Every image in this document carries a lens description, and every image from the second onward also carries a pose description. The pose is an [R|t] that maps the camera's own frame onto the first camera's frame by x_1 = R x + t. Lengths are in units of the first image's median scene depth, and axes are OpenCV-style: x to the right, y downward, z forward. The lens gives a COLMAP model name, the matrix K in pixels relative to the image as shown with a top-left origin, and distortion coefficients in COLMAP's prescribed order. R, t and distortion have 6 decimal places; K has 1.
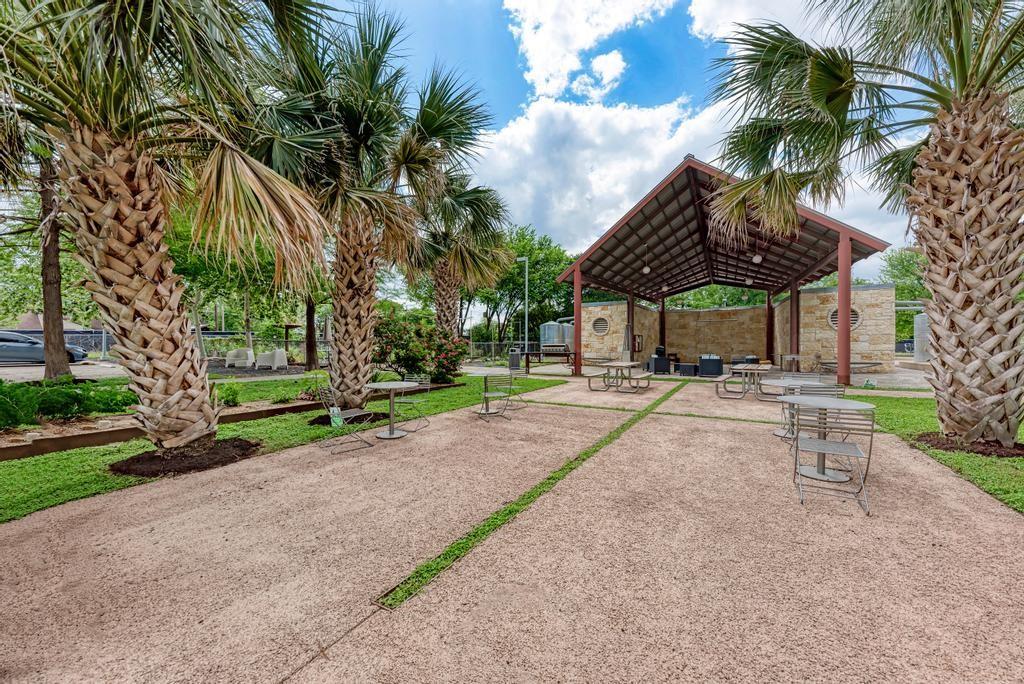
lens RADIAL K [[377.8, 0, 505.1], [0, 377.8, 342.7], [0, 0, 1]] dist [-0.000318, -0.000746]
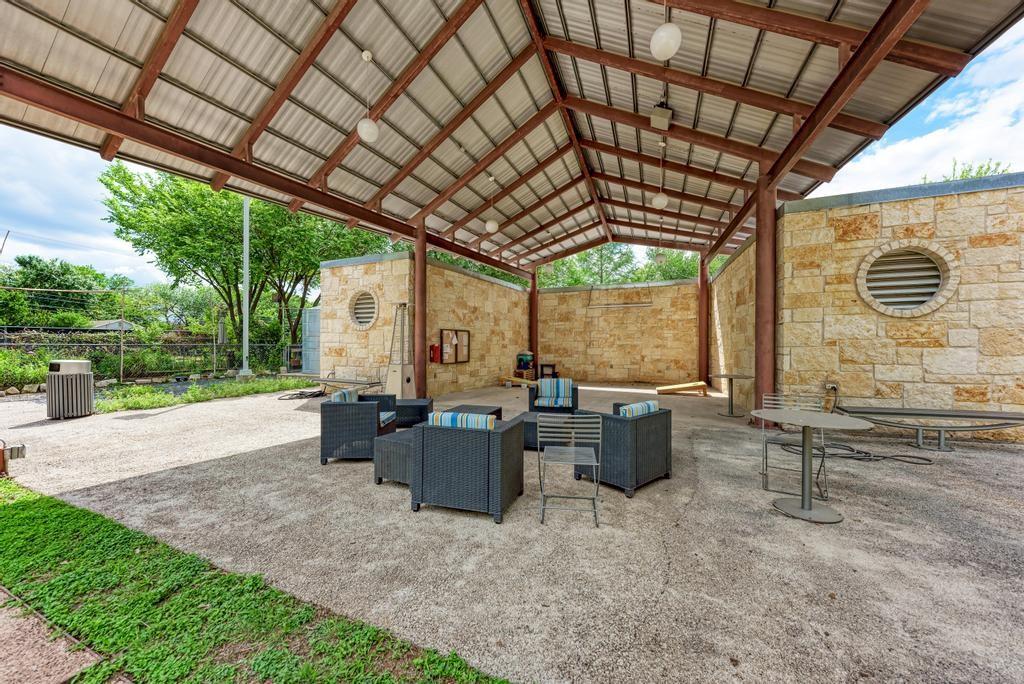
lens RADIAL K [[377.8, 0, 509.2], [0, 377.8, 344.8], [0, 0, 1]] dist [-0.000318, -0.000746]
pose [[0.990312, 0.002327, 0.138842, 0.381885], [-0.003148, 0.999979, 0.005696, -0.004475], [-0.138826, -0.006077, 0.990298, 0.549695]]
